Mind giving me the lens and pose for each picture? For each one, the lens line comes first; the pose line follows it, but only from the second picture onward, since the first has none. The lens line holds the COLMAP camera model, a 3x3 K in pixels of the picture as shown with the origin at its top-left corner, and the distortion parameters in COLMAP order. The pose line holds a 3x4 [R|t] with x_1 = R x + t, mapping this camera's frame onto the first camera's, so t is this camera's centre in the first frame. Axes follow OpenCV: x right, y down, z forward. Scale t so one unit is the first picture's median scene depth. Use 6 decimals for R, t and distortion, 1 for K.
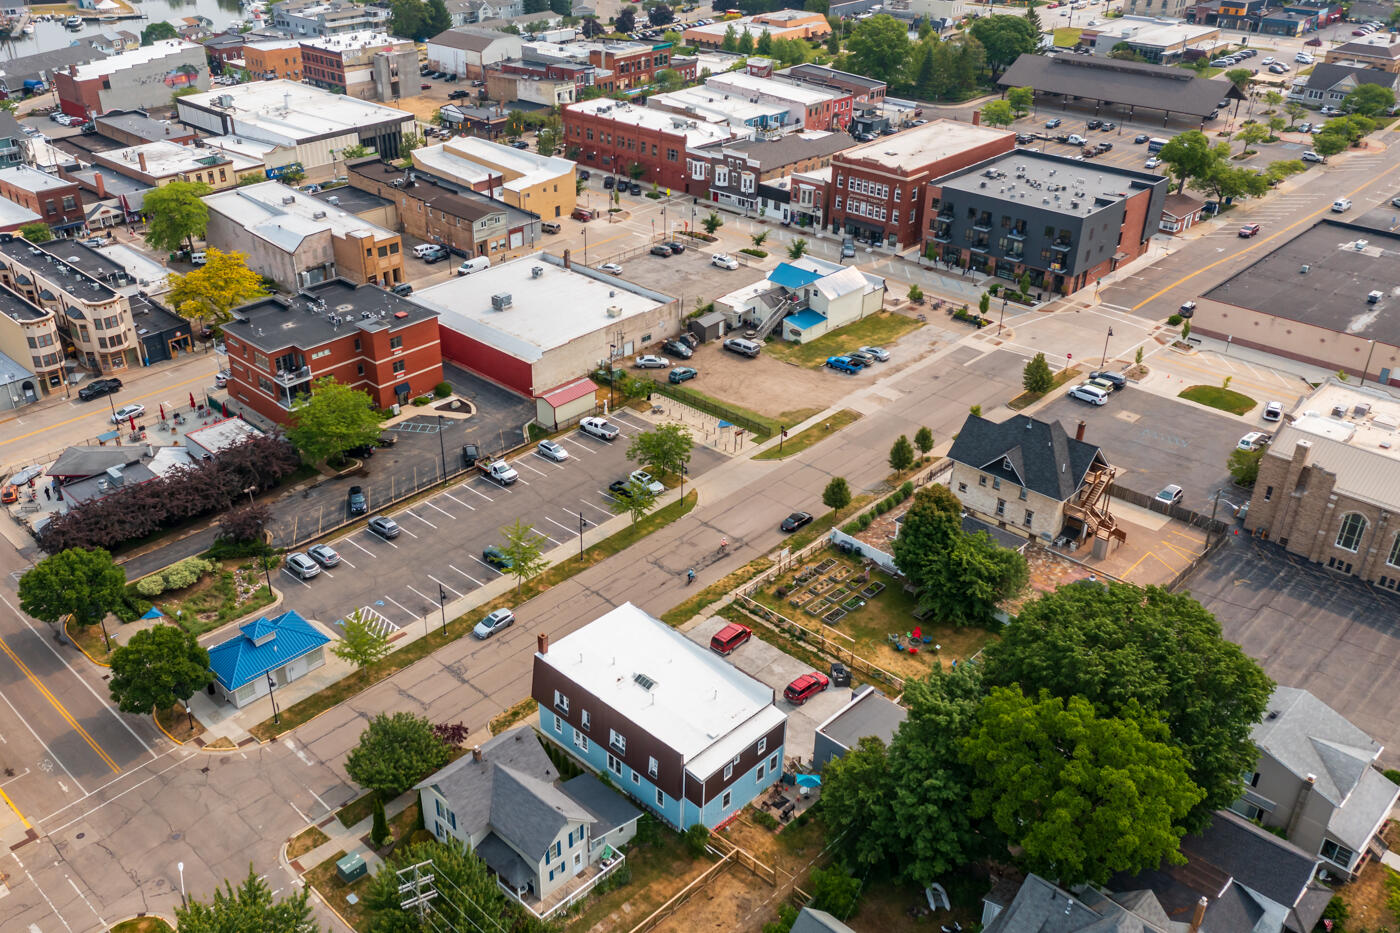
lens RADIAL K [[1219.5, 0, 620.2], [0, 1219.5, 480.6], [0, 0, 1]] dist [-0.000566, 0.023433]
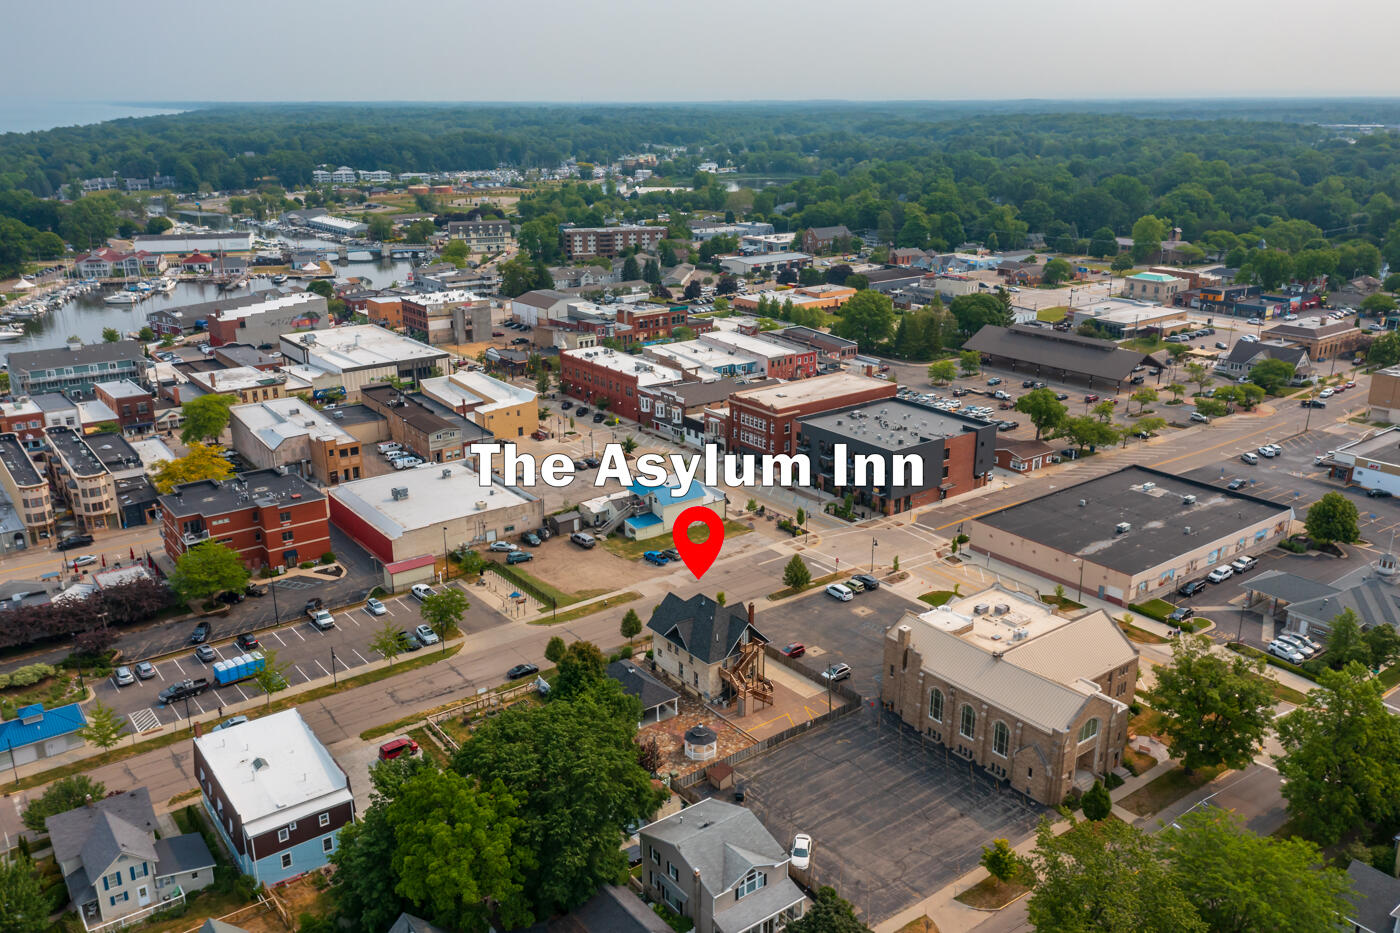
lens RADIAL K [[1124.2, 0, 700.0], [0, 1124.2, 466.5], [0, 0, 1]] dist [0.000333, 0.011961]
pose [[0.991754, 0.047292, -0.119114, 0.328619], [-0.070675, 0.977143, -0.200493, 0.034224], [0.106909, 0.207258, 0.972427, -0.089285]]
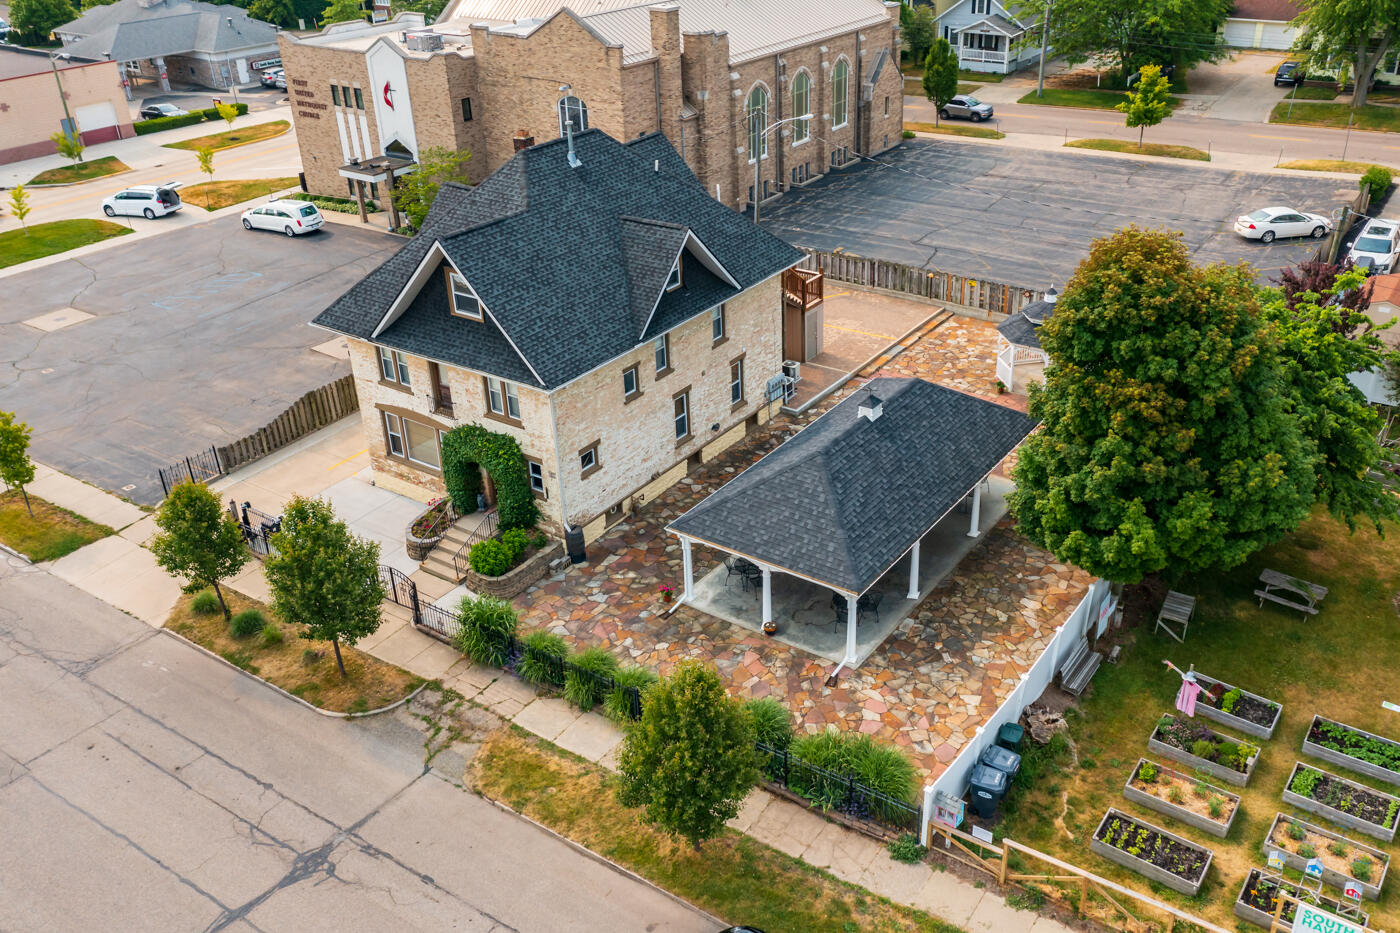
lens RADIAL K [[1212.1, 0, 760.1], [0, 1212.1, 468.0], [0, 0, 1]] dist [0.016519, 0.002740]
pose [[-0.208828, -0.452820, 0.866802, 0.017817], [0.502028, 0.711006, 0.492380, -0.083391], [-0.839261, 0.537982, 0.078851, 0.700240]]
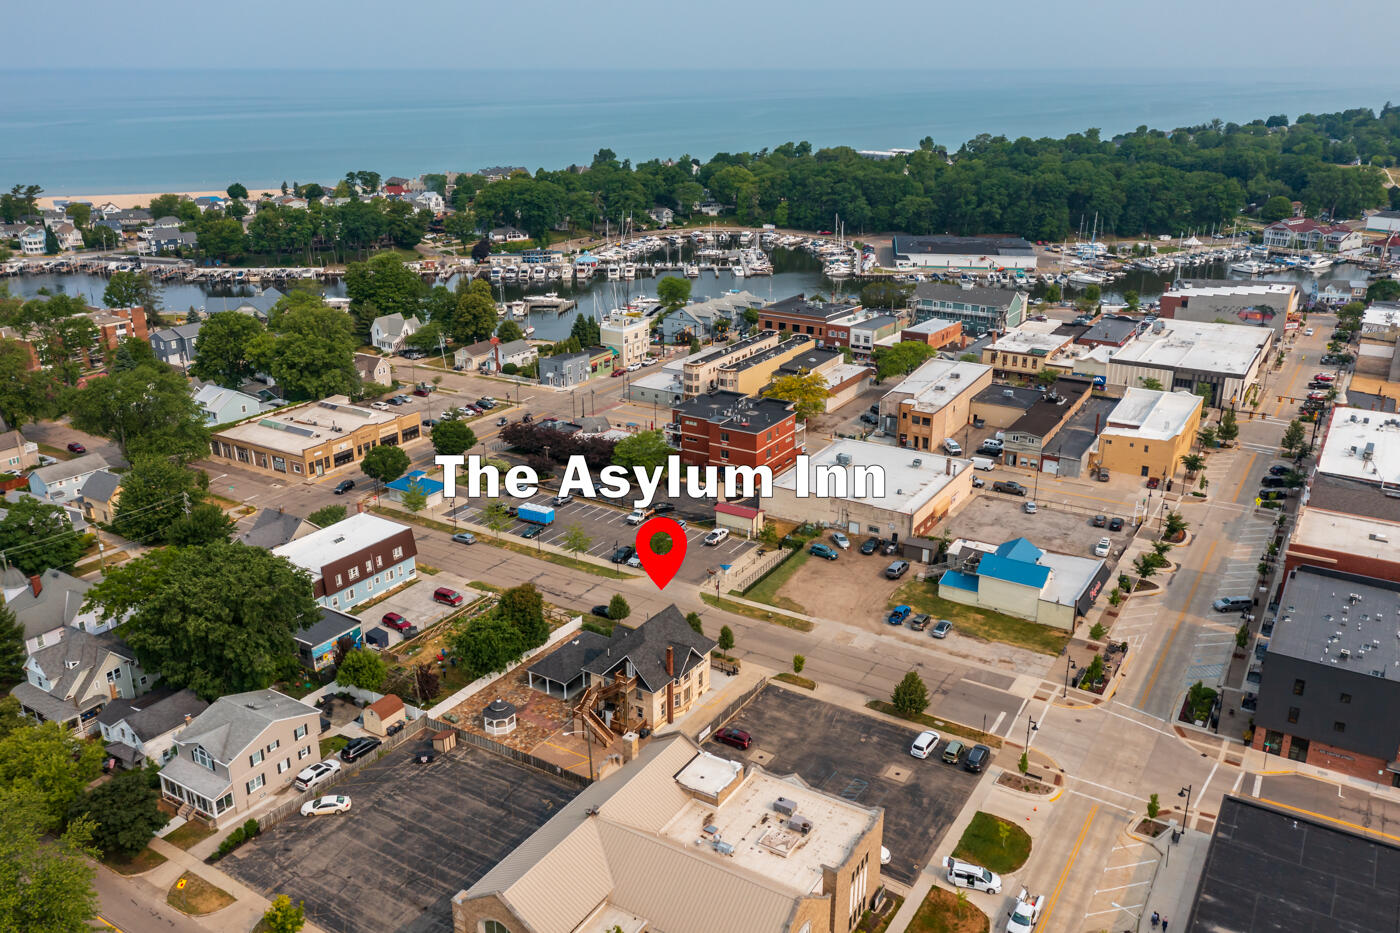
lens RADIAL K [[1124.2, 0, 700.0], [0, 1124.2, 466.5], [0, 0, 1]] dist [0.000333, 0.011961]
pose [[0.236531, 0.336151, -0.911622, 0.888378], [-0.486215, 0.853270, 0.188480, -0.274856], [0.841218, 0.398662, 0.365267, 0.432517]]
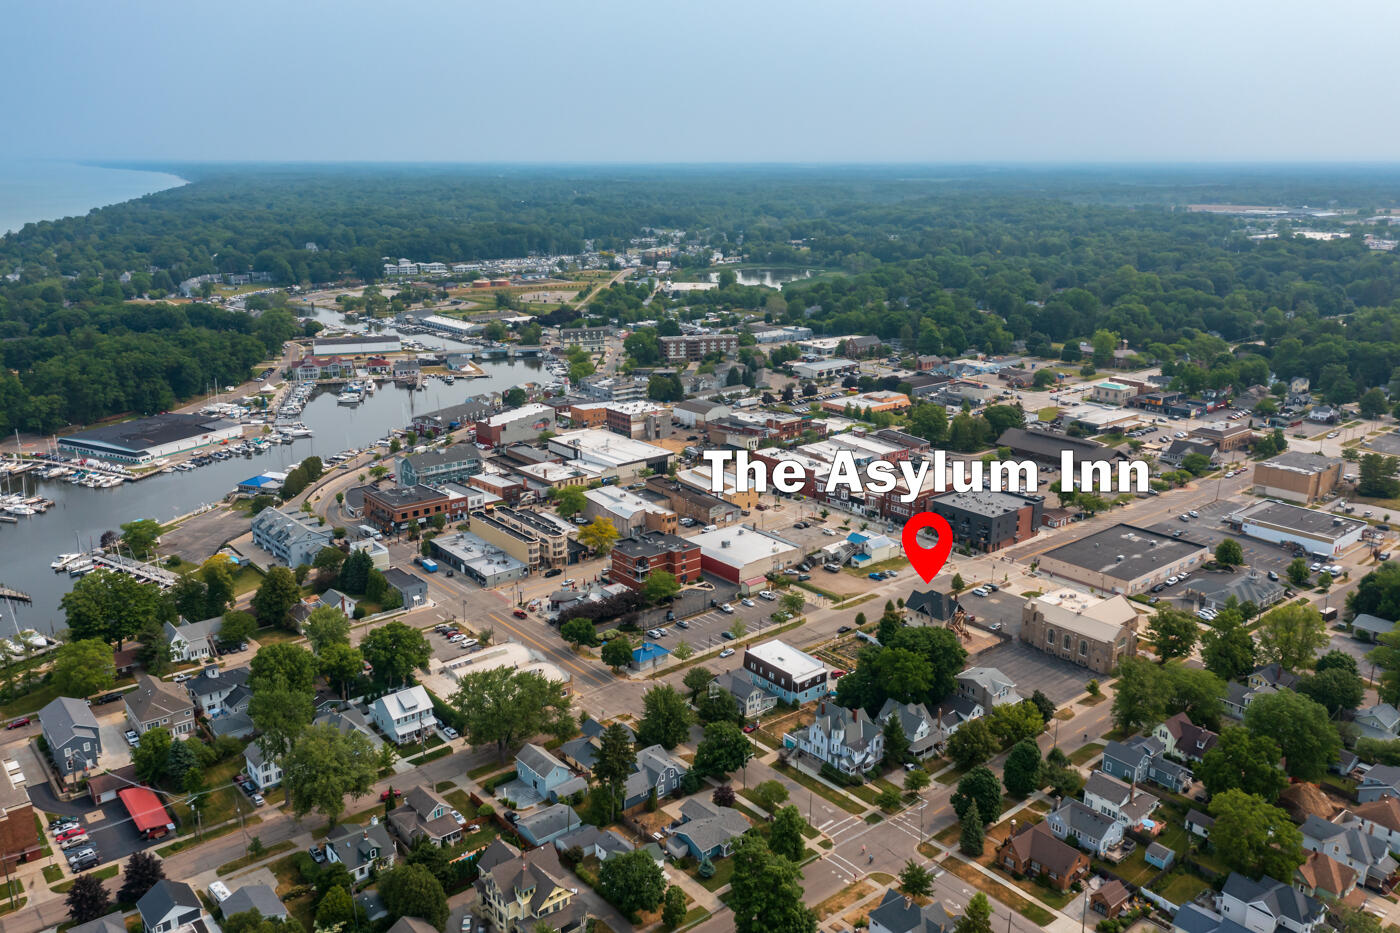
lens RADIAL K [[1104.2, 0, 700.0], [0, 1104.2, 466.5], [0, 0, 1]] dist [0.002519, 0.010528]
pose [[0.996508, 0.034962, -0.075828, 0.005432], [-0.052518, 0.968440, -0.243651, 0.207013], [0.064917, 0.246782, 0.966894, -0.976091]]
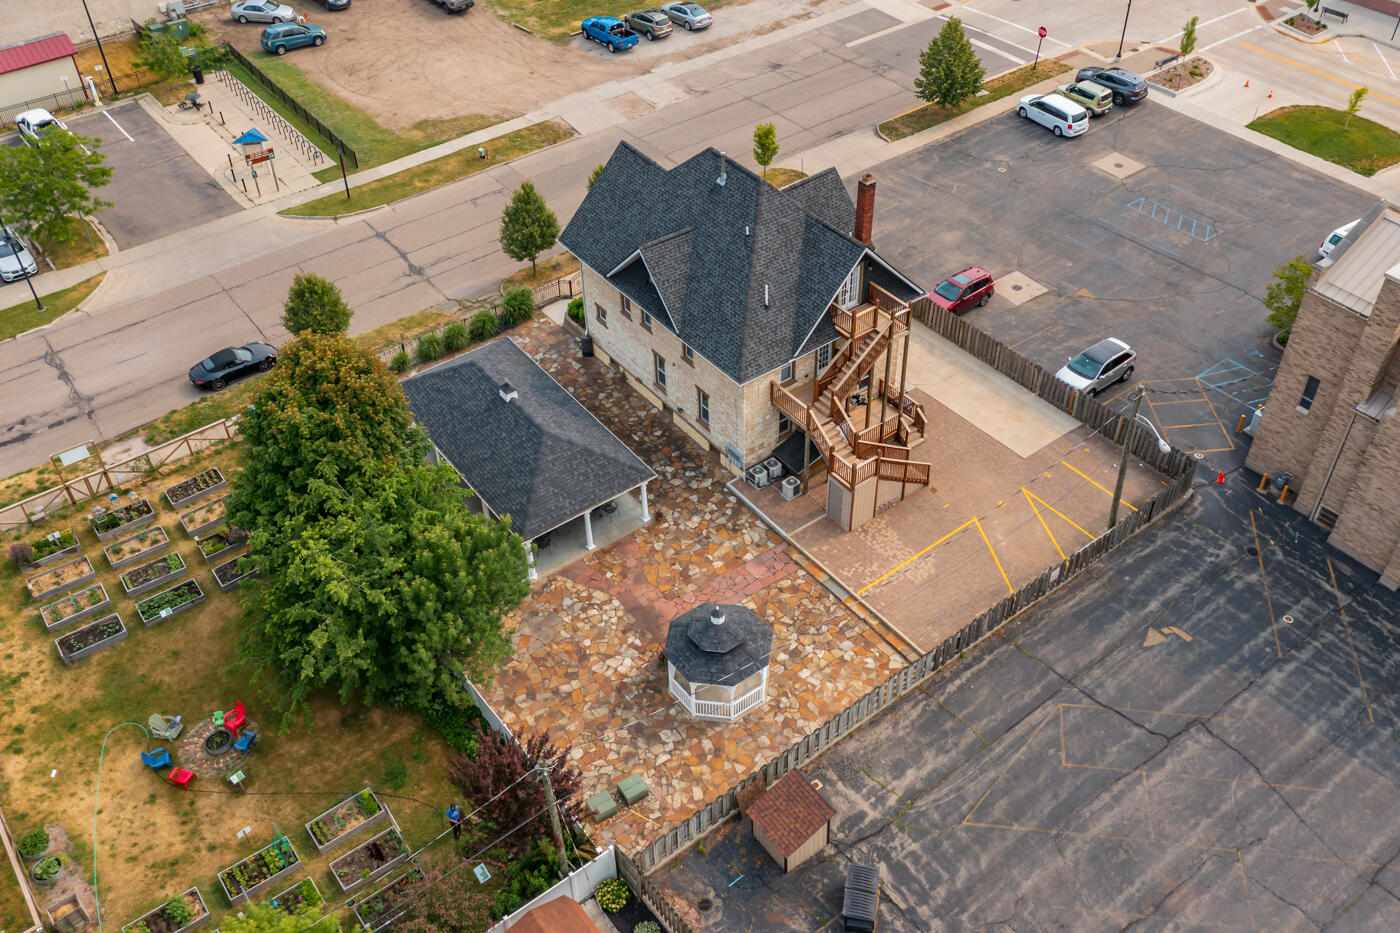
lens RADIAL K [[1242.4, 0, 700.0], [0, 1242.4, 466.5], [0, 0, 1]] dist [0.006987, 0.019207]
pose [[0.991257, 0.079677, -0.105173, 0.270573], [-0.055530, 0.974978, 0.215253, -0.028742], [0.119692, -0.207531, 0.970878, 0.417361]]
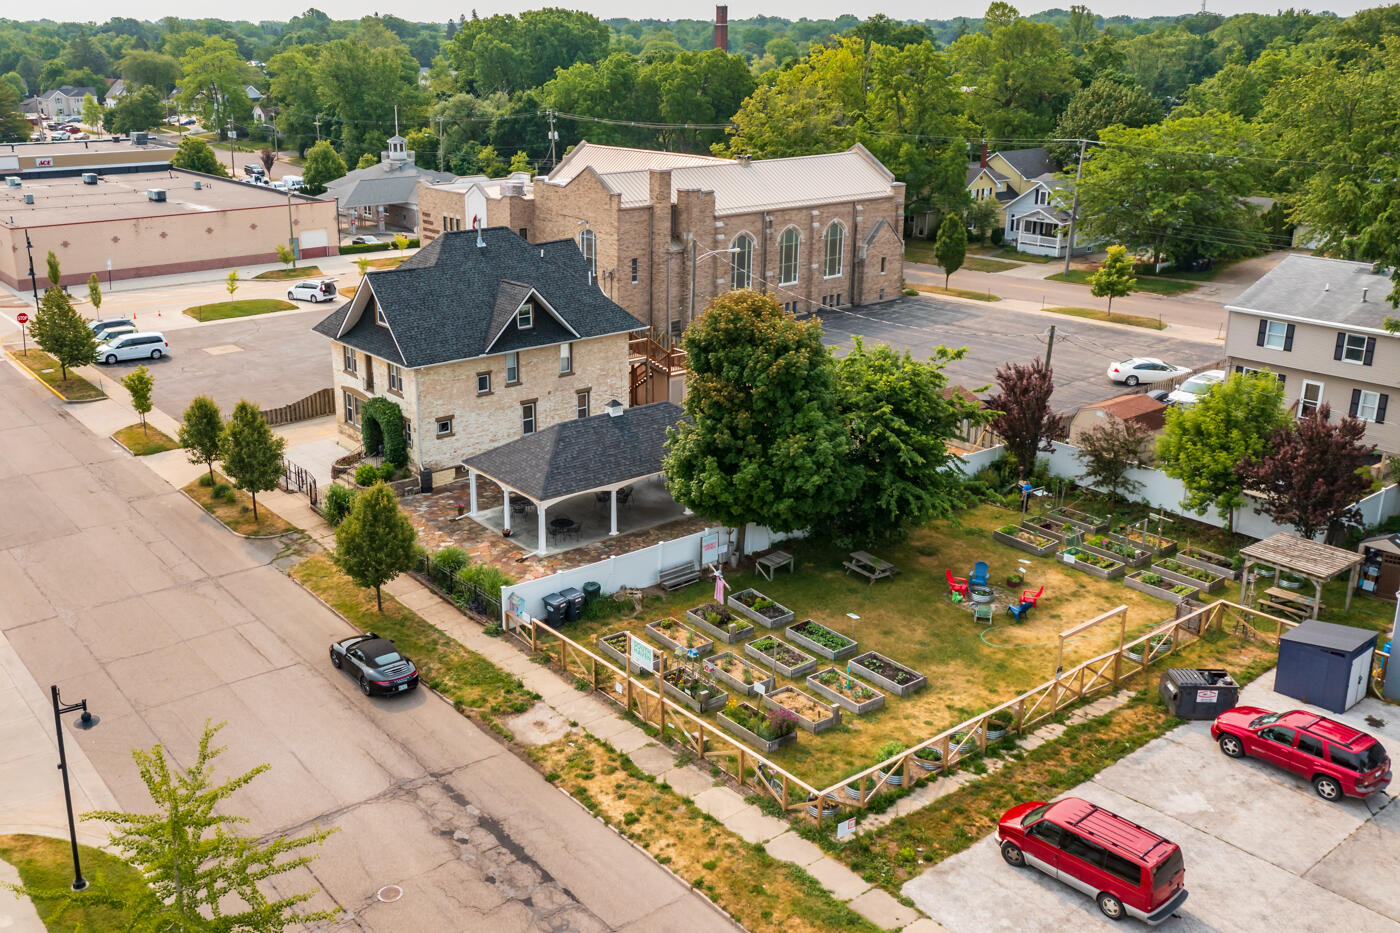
lens RADIAL K [[1273.5, 0, 590.0], [0, 1273.5, 427.4], [0, 0, 1]] dist [0.005784, 0.013048]
pose [[0.145093, -0.281837, 0.948428, -0.105781], [0.497367, 0.849431, 0.176331, -0.035689], [-0.855321, 0.446132, 0.263423, 0.619707]]
